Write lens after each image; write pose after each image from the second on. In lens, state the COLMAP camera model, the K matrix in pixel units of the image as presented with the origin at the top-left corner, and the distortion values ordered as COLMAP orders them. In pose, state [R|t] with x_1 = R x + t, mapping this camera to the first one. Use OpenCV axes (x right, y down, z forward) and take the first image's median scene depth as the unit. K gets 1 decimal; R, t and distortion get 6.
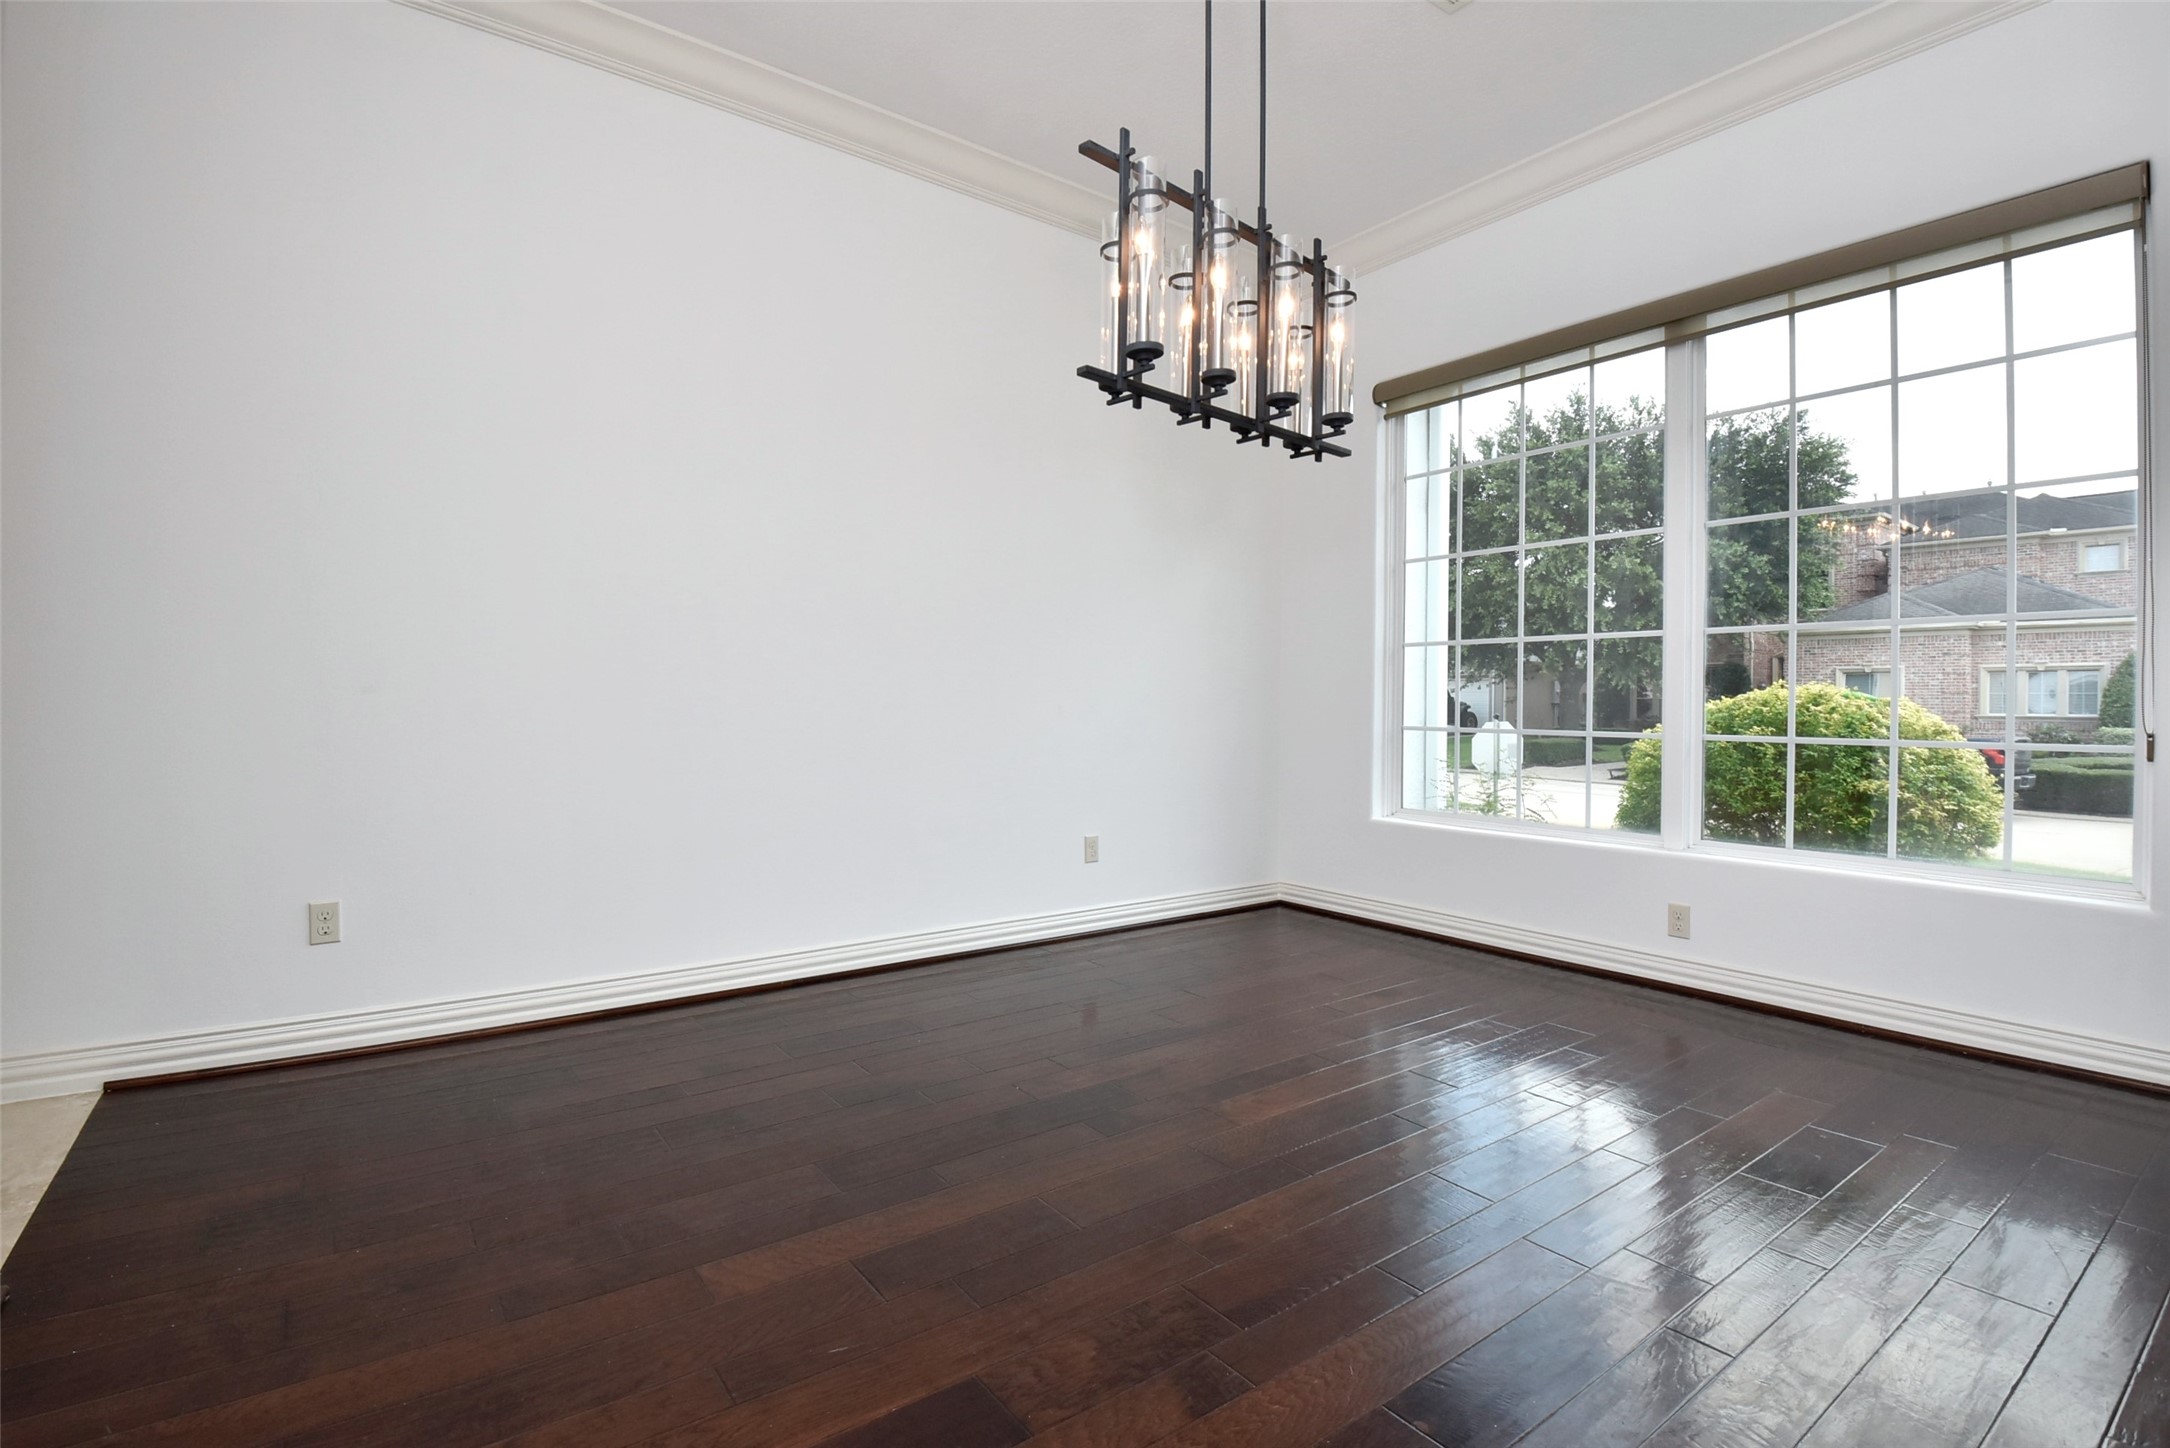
lens RADIAL K [[985.8, 0, 1089.7], [0, 985.8, 733.8], [0, 0, 1]] dist [0.003269, -0.015601]
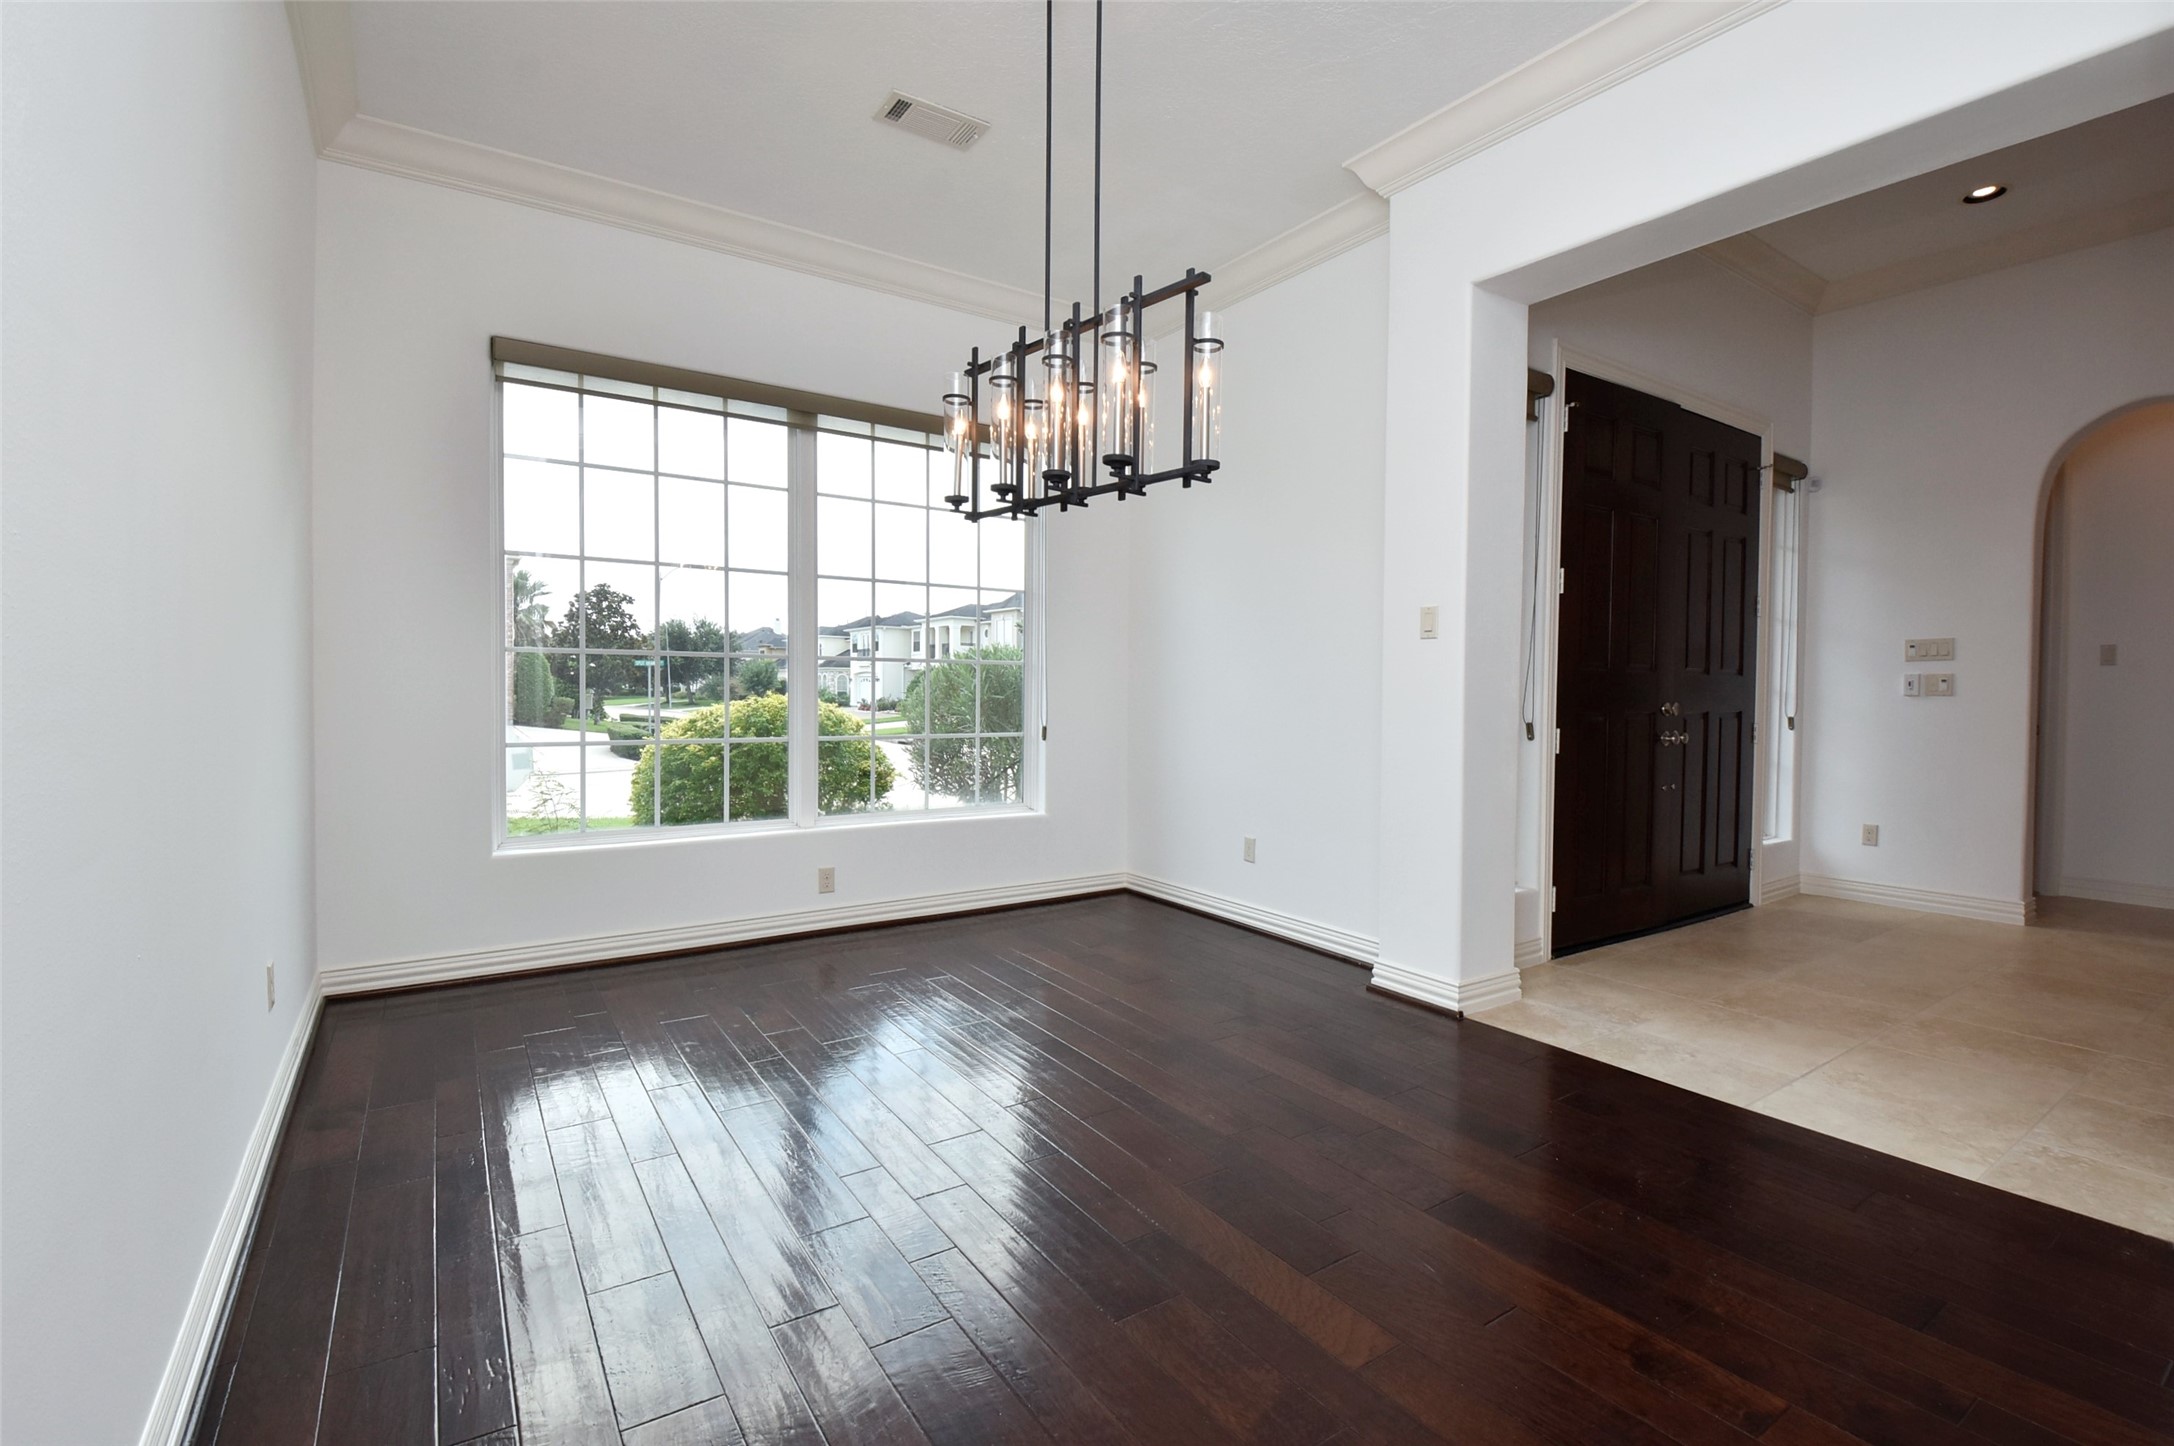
lens RADIAL K [[957.2, 0, 1094.8], [0, 957.2, 723.4], [0, 0, 1]] dist [0.015991, -0.024294]
pose [[0.037716, -0.034643, 0.998688, -0.637352], [0.018532, 0.999251, 0.033962, -0.053811], [-0.999117, 0.017227, 0.038330, 0.588077]]
